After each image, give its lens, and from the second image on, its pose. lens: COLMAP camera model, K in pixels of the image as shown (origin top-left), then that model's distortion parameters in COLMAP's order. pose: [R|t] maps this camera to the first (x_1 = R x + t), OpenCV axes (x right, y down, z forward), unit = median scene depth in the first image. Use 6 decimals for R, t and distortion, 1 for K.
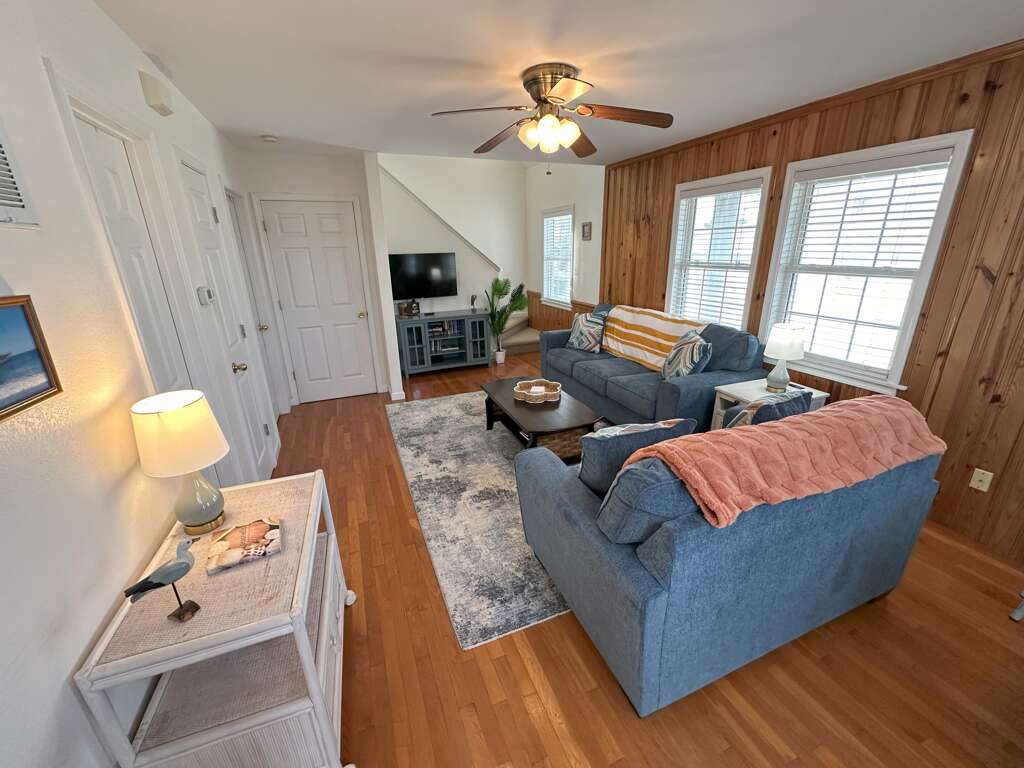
lens RADIAL K [[410.2, 0, 511.9], [0, 410.2, 385.1], [0, 0, 1]] dist [-0.002235, 0.000143]
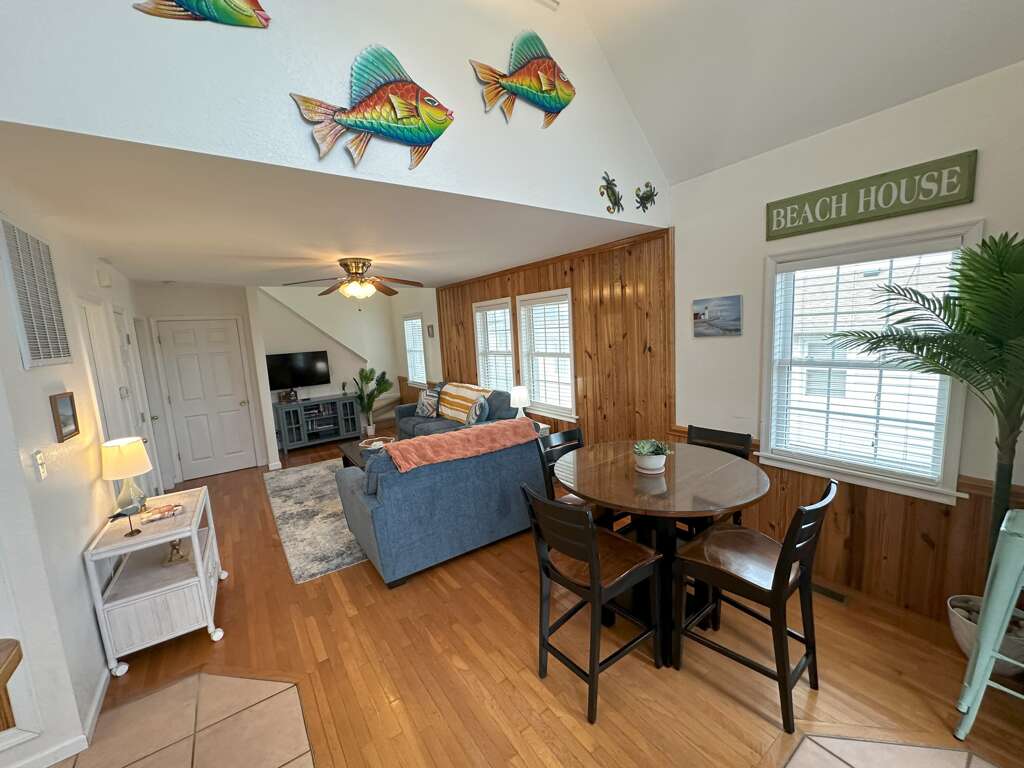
lens RADIAL K [[410.2, 0, 512.8], [0, 410.2, 384.2], [0, 0, 1]] dist [-0.002235, 0.000143]
pose [[0.974026, -0.063265, 0.217421, 0.217608], [0.105437, 0.976450, -0.188223, 0.123593], [-0.200393, 0.206259, 0.957758, -0.488474]]
